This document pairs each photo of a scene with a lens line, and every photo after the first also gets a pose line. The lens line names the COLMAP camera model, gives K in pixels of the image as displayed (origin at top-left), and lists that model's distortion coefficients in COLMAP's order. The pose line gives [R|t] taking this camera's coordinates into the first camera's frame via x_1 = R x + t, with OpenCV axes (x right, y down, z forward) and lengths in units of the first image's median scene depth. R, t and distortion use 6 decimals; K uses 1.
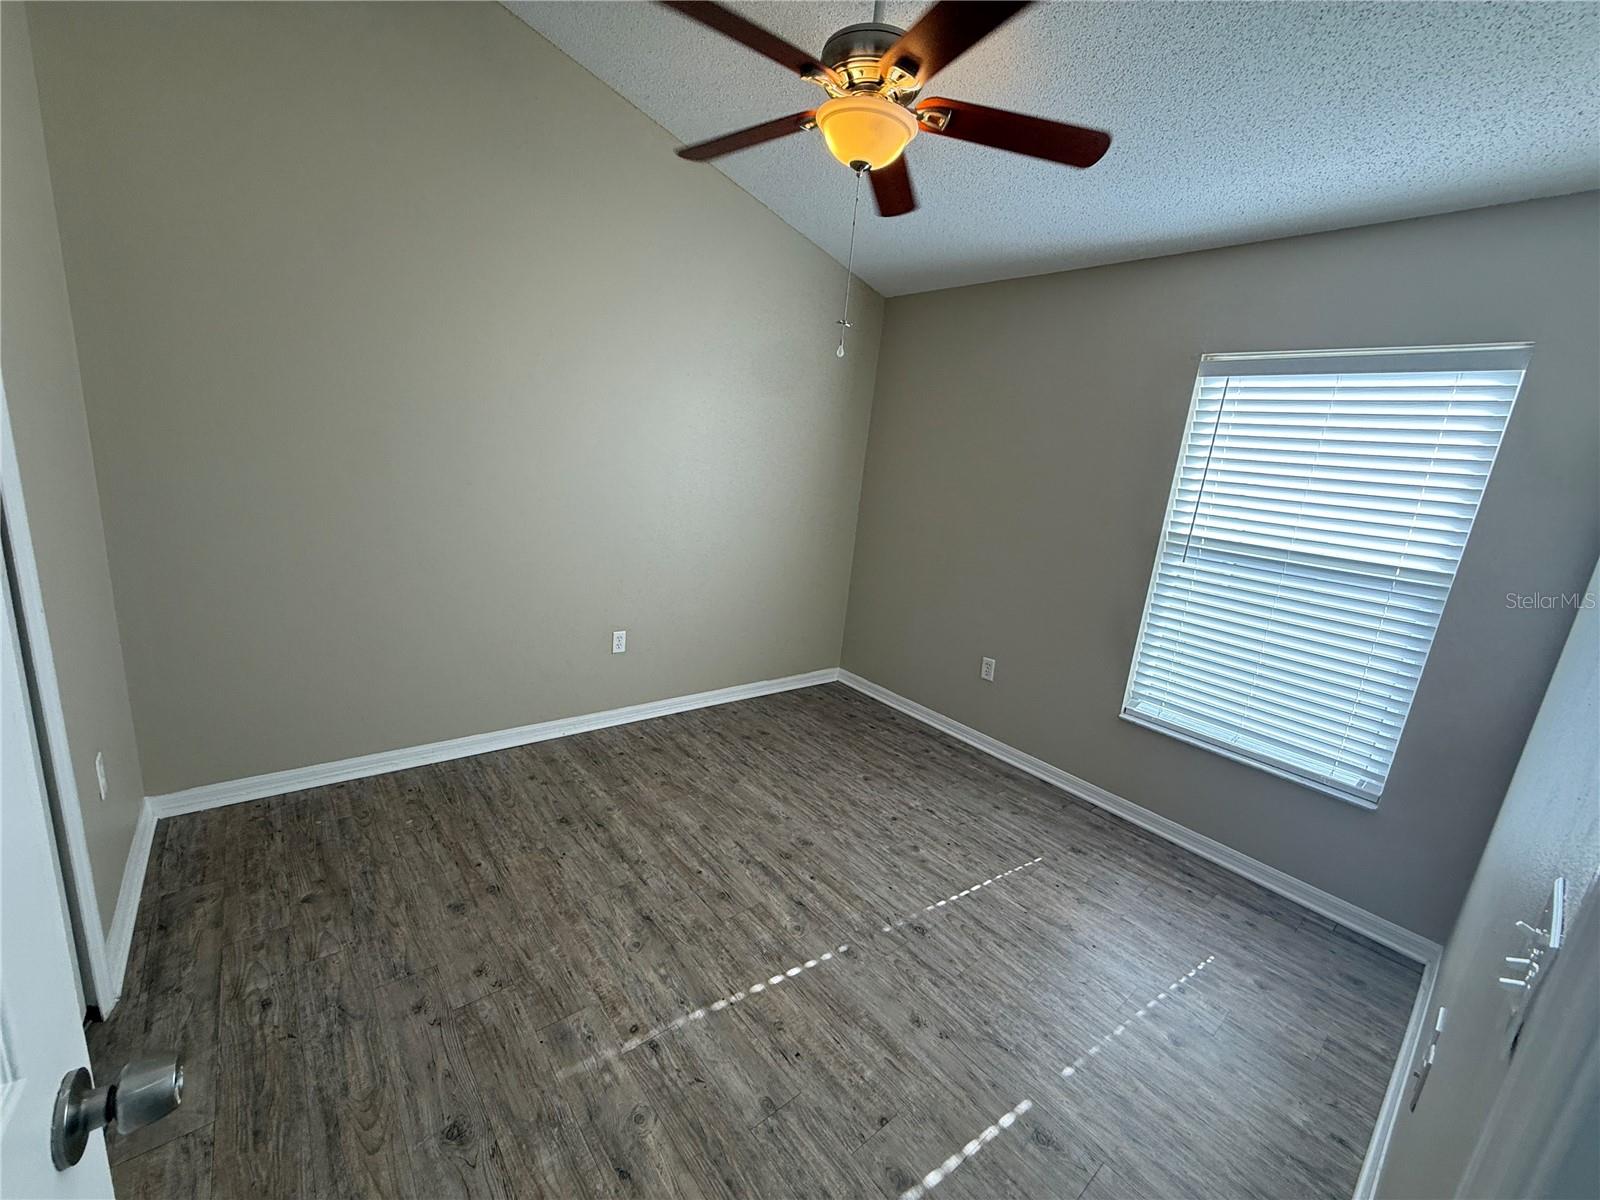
lens RADIAL K [[635.0, 0, 802.6], [0, 635.0, 598.6], [0, 0, 1]] dist [0.001606, 0.000238]
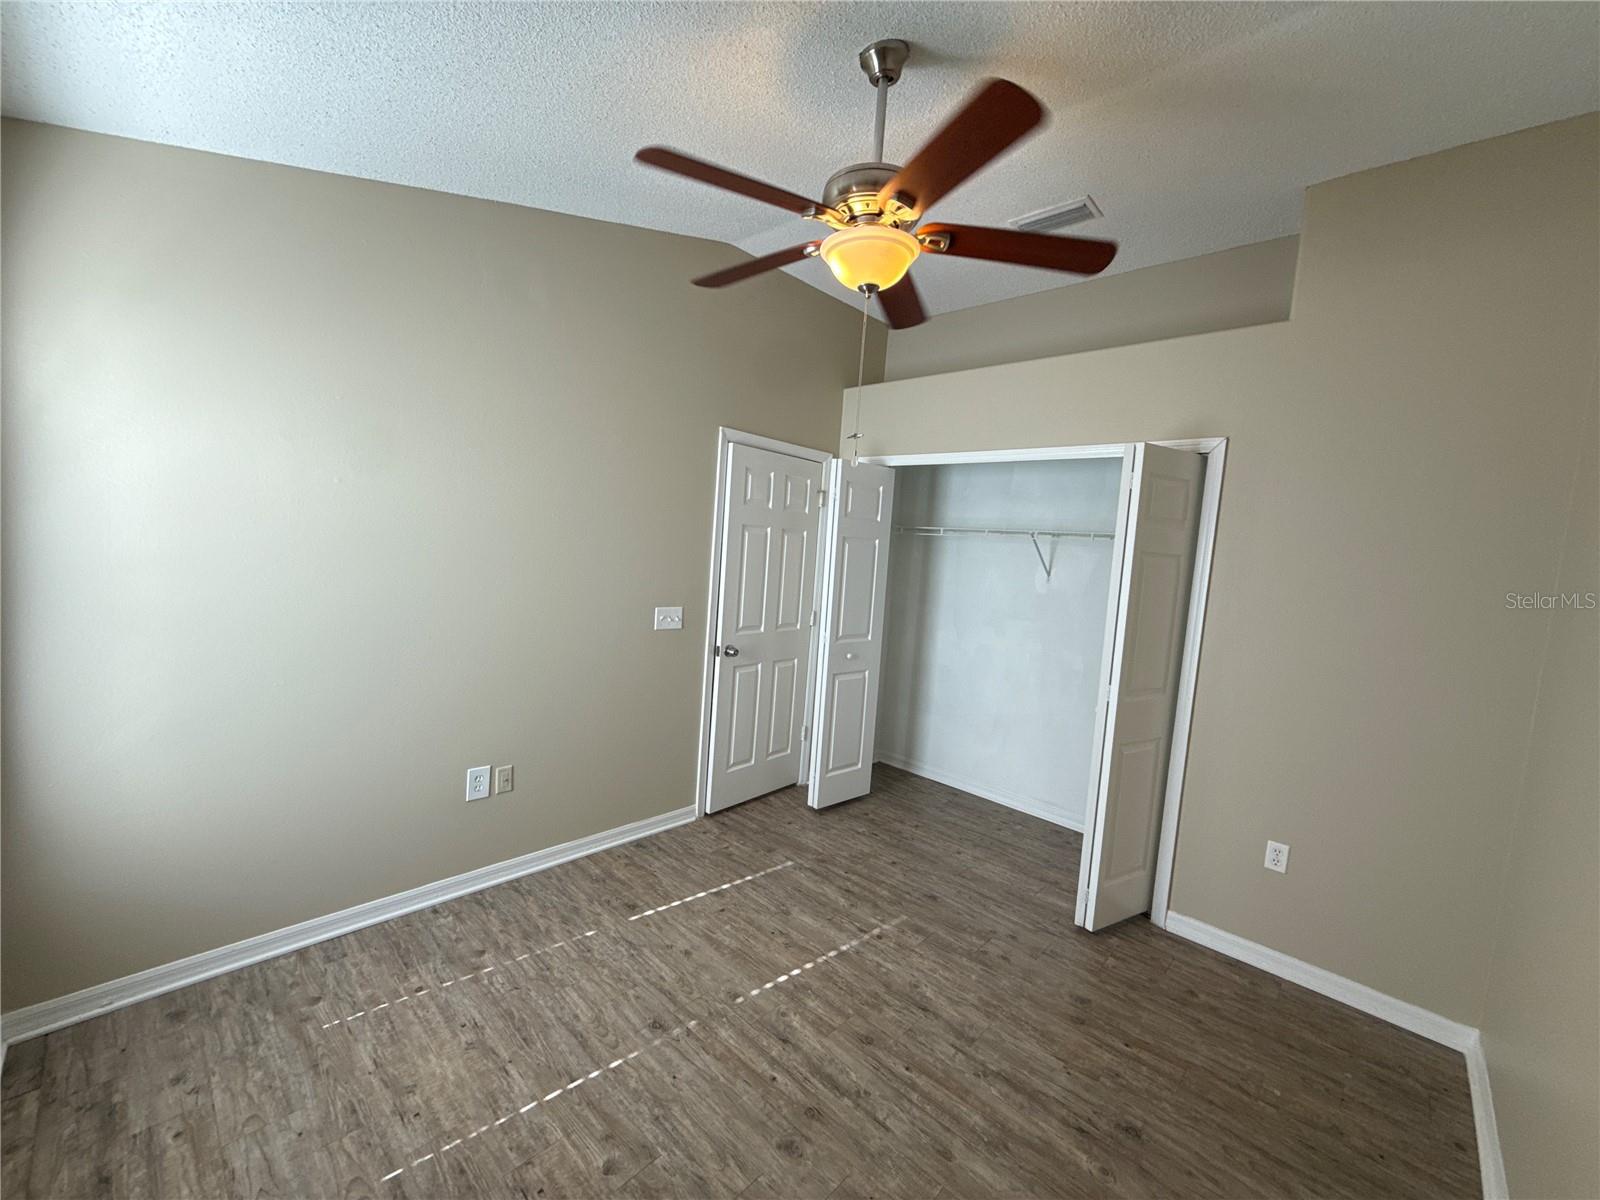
lens RADIAL K [[635.0, 0, 801.1], [0, 635.0, 608.0], [0, 0, 1]] dist [0.001606, 0.000238]
pose [[-0.978464, -0.159840, -0.130610, 0.204036], [-0.193113, 0.932333, 0.305716, -0.409184], [0.072906, 0.324354, -0.943122, 1.771348]]
